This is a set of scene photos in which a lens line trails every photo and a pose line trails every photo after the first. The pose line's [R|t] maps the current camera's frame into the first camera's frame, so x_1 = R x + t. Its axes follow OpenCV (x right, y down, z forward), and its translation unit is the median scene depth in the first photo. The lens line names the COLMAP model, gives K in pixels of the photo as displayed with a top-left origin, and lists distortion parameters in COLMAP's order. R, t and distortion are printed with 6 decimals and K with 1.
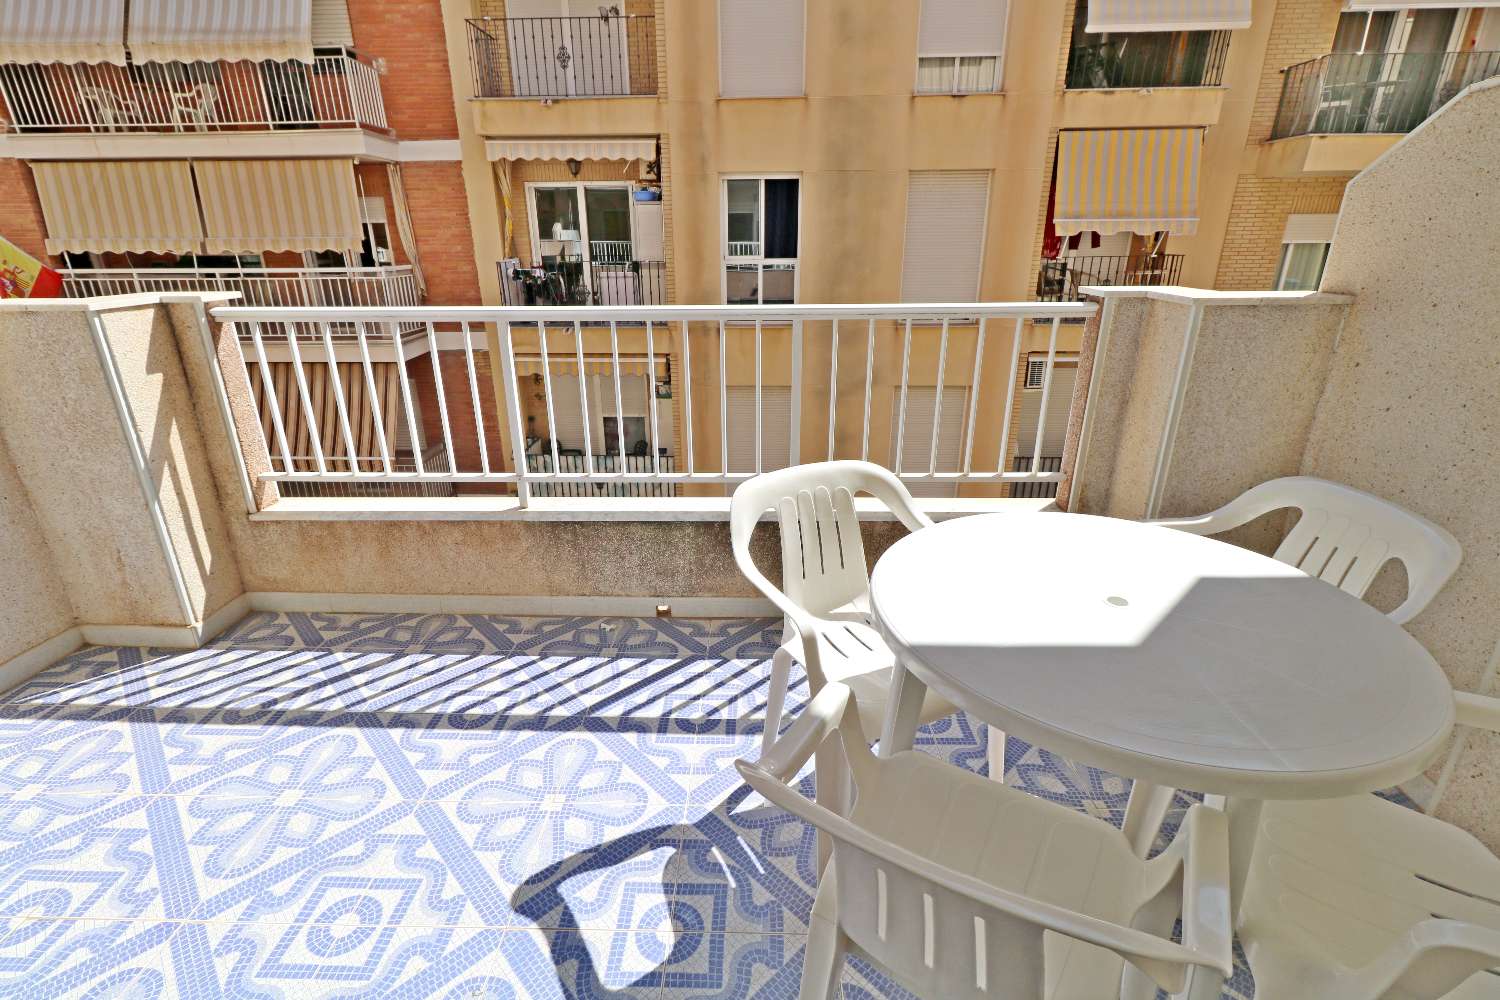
lens RADIAL K [[694.0, 0, 749.8], [0, 694.0, 485.7], [0, 0, 1]] dist [-0.002341, 0.000410]
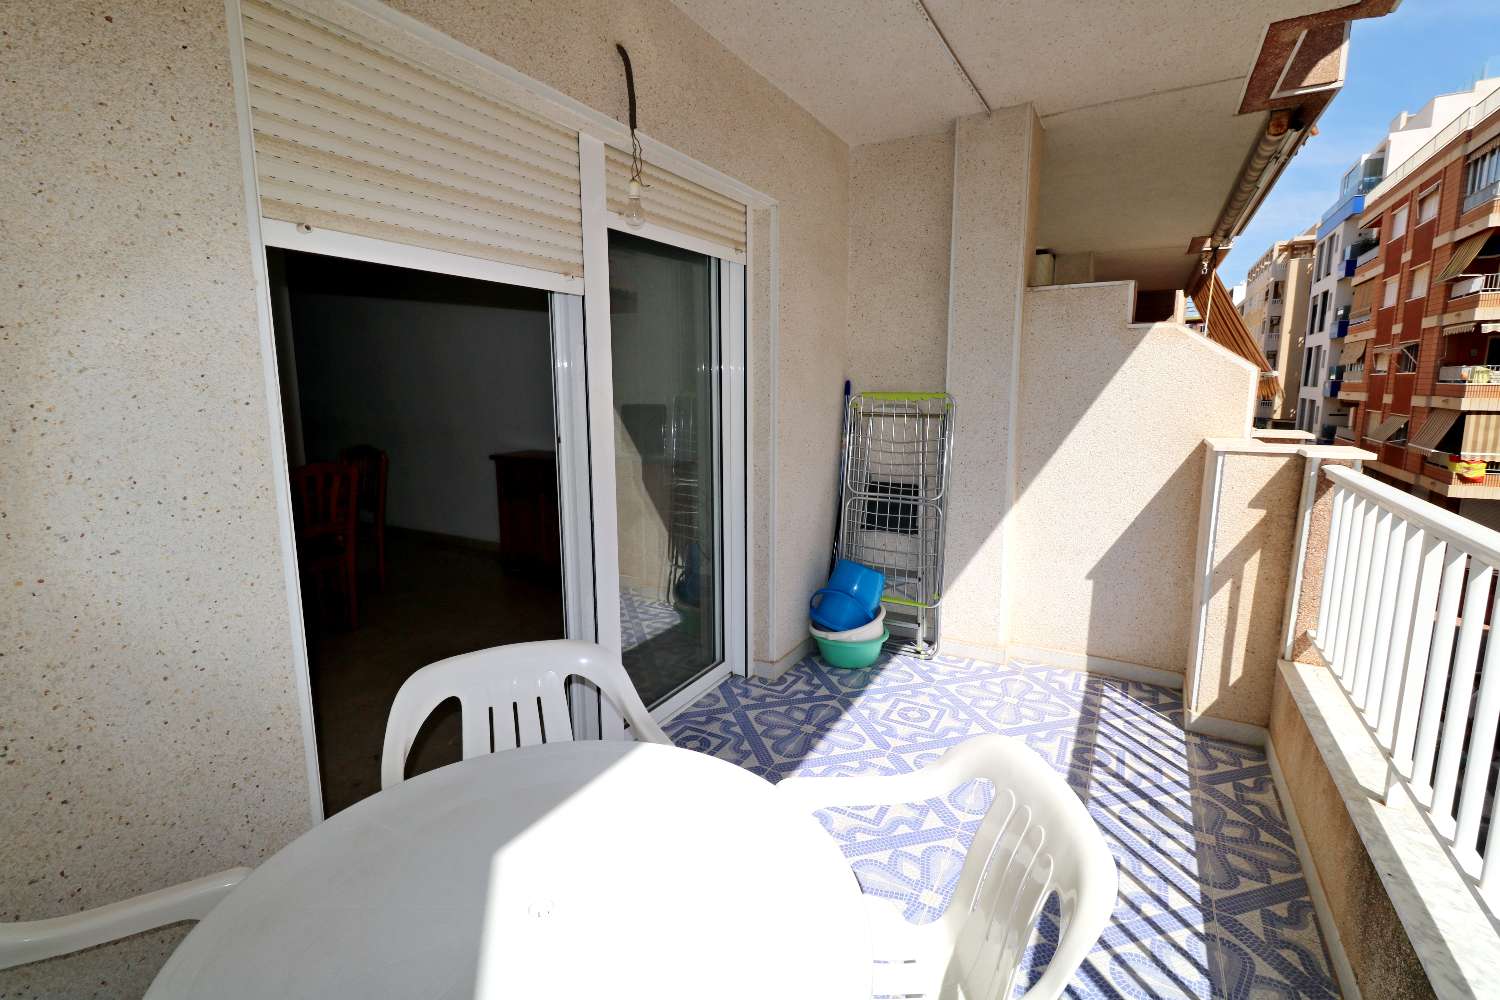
lens RADIAL K [[694.0, 0, 746.2], [0, 694.0, 485.3], [0, 0, 1]] dist [-0.002341, 0.000410]
pose [[-0.478877, 0.132439, -0.867834, 0.566280], [-0.305101, 0.901825, 0.305983, -0.294074], [0.823158, 0.411306, -0.391456, 0.736245]]
